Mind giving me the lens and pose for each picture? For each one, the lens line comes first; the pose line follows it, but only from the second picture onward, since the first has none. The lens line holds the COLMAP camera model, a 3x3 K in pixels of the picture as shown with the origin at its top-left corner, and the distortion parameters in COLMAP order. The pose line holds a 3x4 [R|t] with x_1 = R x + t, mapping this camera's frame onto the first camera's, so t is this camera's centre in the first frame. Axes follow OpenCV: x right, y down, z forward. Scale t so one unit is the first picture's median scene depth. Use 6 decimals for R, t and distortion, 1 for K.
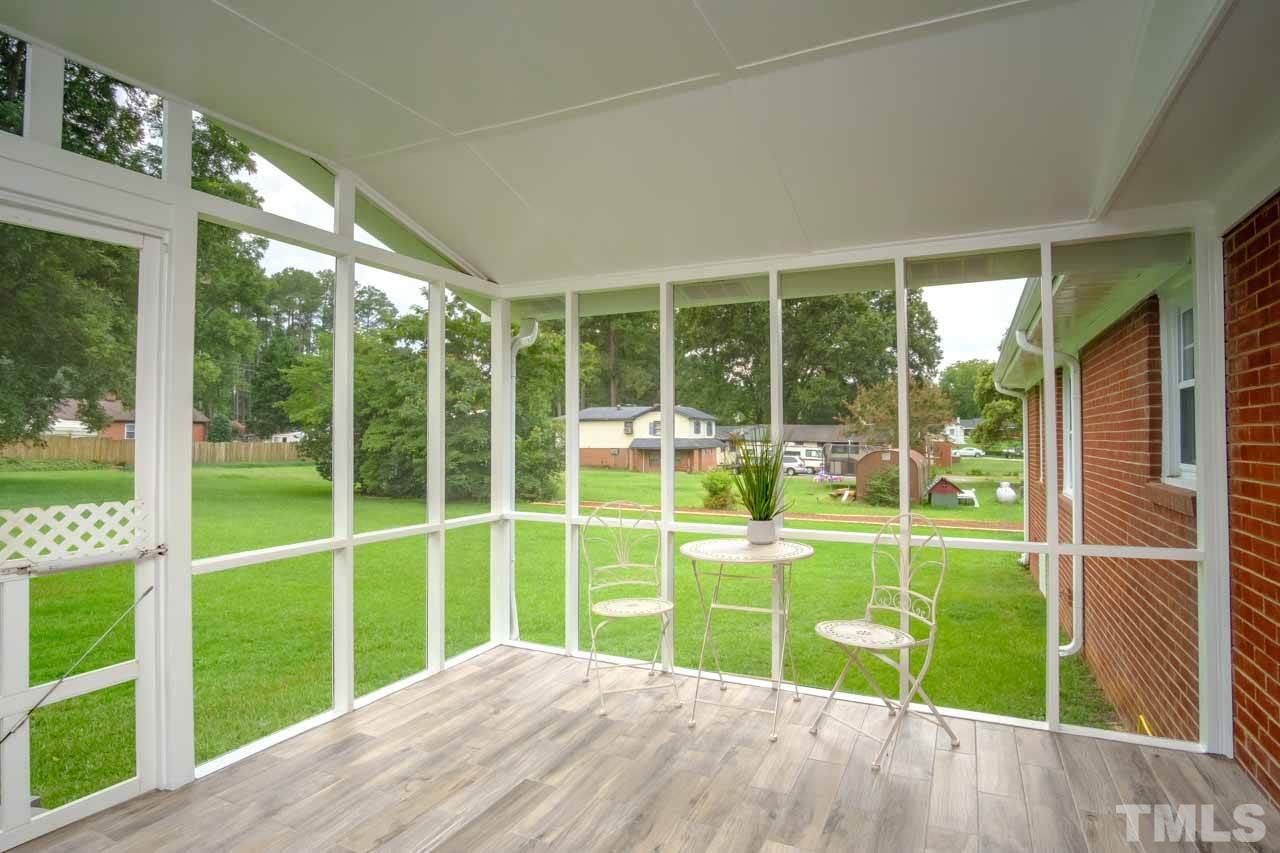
lens RADIAL K [[683.5, 0, 641.0], [0, 683.5, 422.4], [0, 0, 1]] dist [-0.029318, 0.010208]
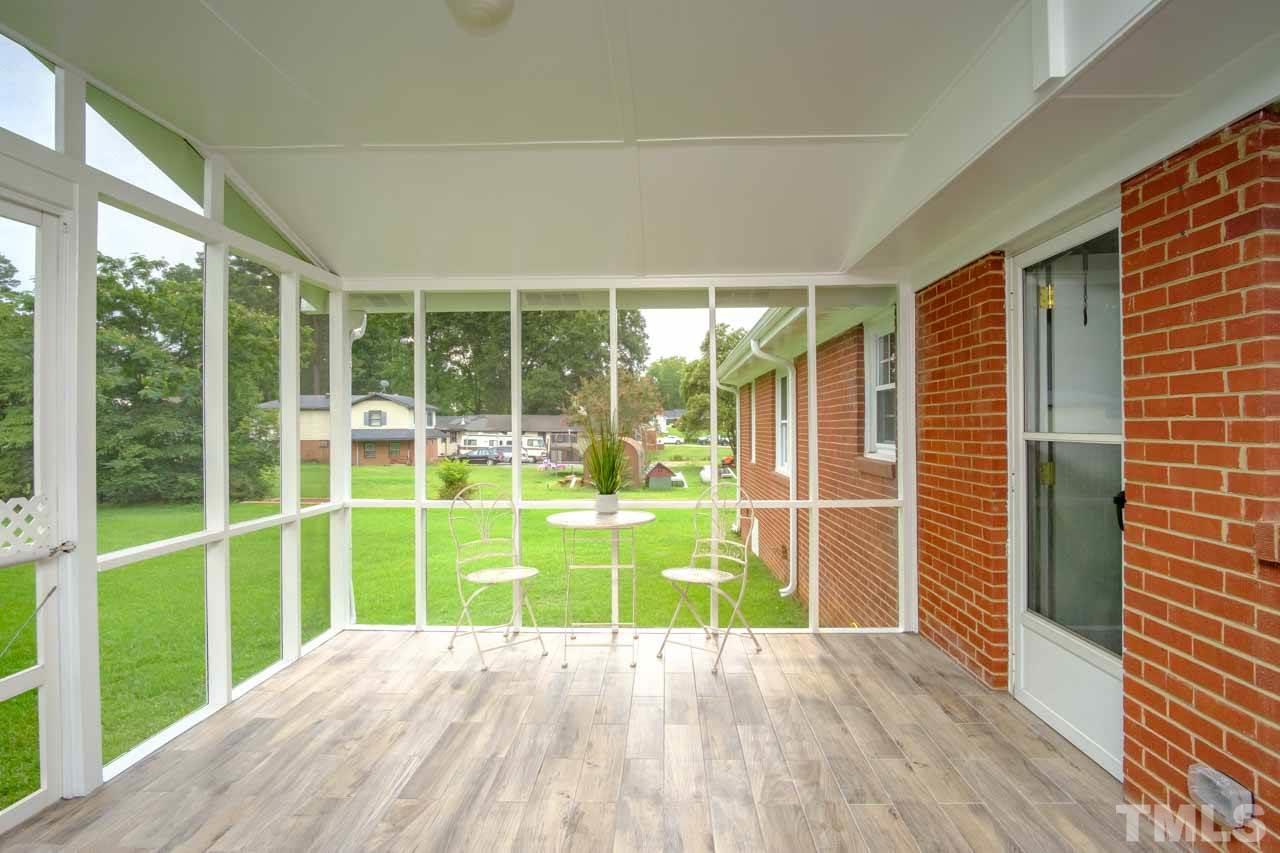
lens RADIAL K [[682.3, 0, 638.3], [0, 682.3, 422.6], [0, 0, 1]] dist [-0.018378, 0.008957]
pose [[0.919488, -0.002741, 0.393108, -0.218684], [-0.003038, 0.999896, 0.014079, -0.001350], [-0.393106, -0.014140, 0.919385, -0.120277]]
